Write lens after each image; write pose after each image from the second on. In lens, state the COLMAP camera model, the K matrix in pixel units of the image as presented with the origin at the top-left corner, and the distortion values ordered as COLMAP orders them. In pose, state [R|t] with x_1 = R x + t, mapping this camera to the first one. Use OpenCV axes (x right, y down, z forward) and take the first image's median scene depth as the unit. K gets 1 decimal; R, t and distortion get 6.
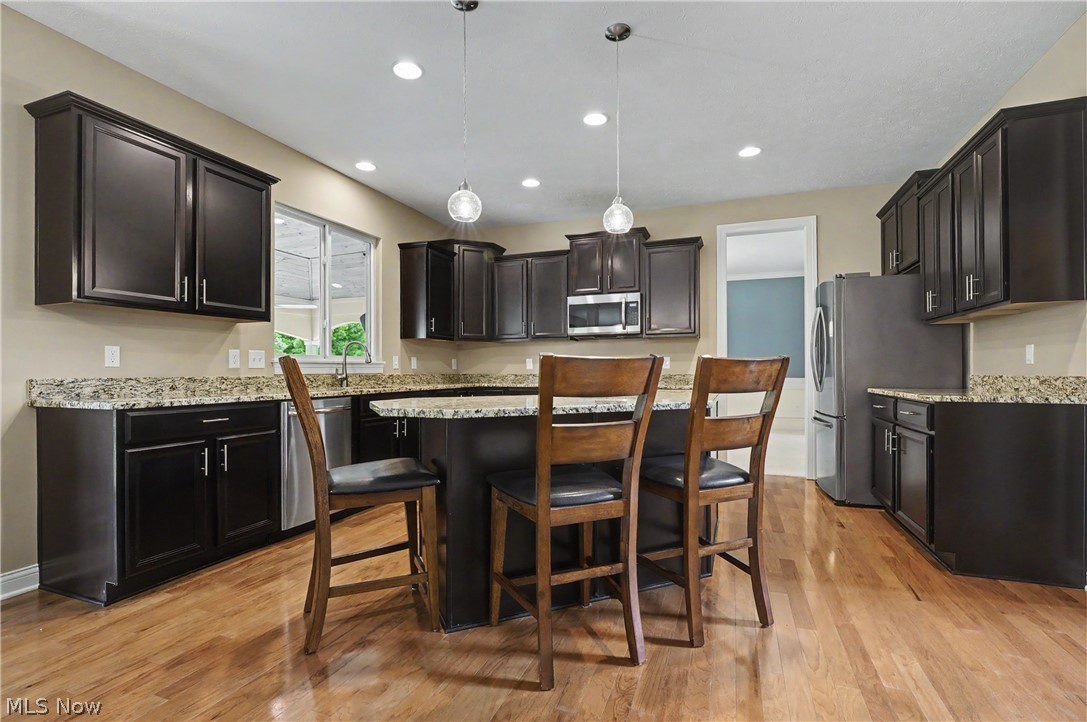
lens RADIAL K [[502.3, 0, 544.7], [0, 502.3, 366.4], [0, 0, 1]] dist [-0.004350, -0.000376]
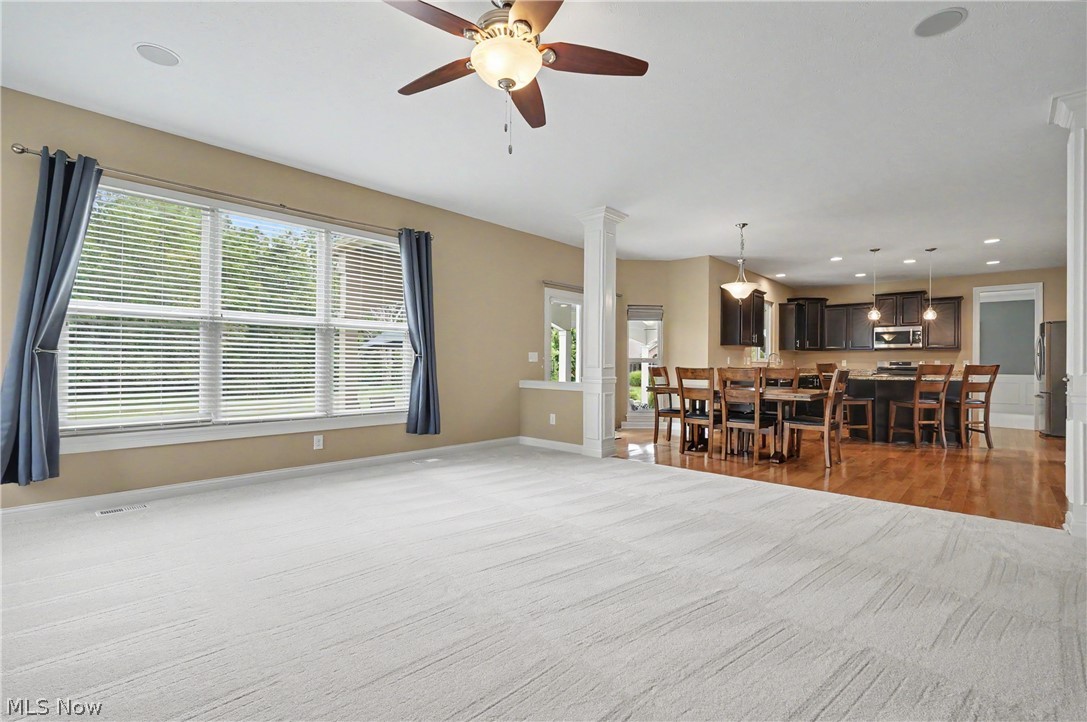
lens RADIAL K [[502.3, 0, 549.9], [0, 502.3, 362.8], [0, 0, 1]] dist [-0.004350, -0.000376]
pose [[0.932745, 0.009866, -0.360402, -0.750361], [-0.008259, 0.999948, 0.006000, -0.018461], [0.360442, -0.002620, 0.932778, -2.170296]]
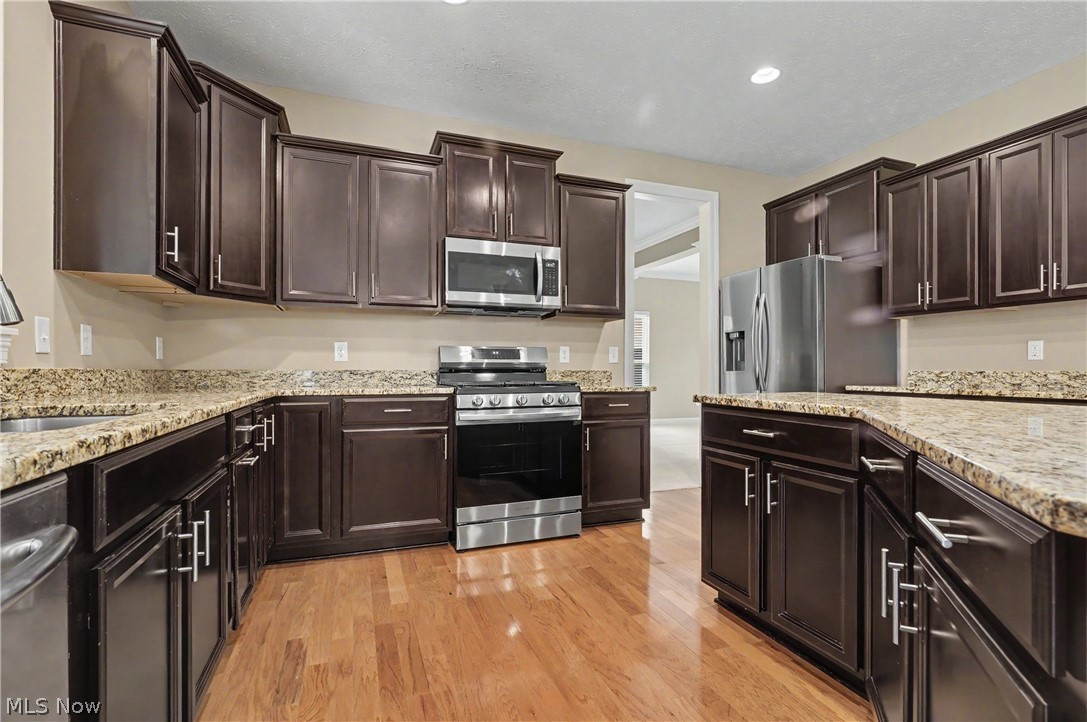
lens RADIAL K [[502.3, 0, 542.5], [0, 502.3, 366.5], [0, 0, 1]] dist [-0.004350, -0.000376]
pose [[0.754001, 0.006863, 0.656837, -0.466498], [-0.009236, 0.999957, 0.000154, 0.018998], [-0.656808, -0.006182, 0.754032, 0.899862]]
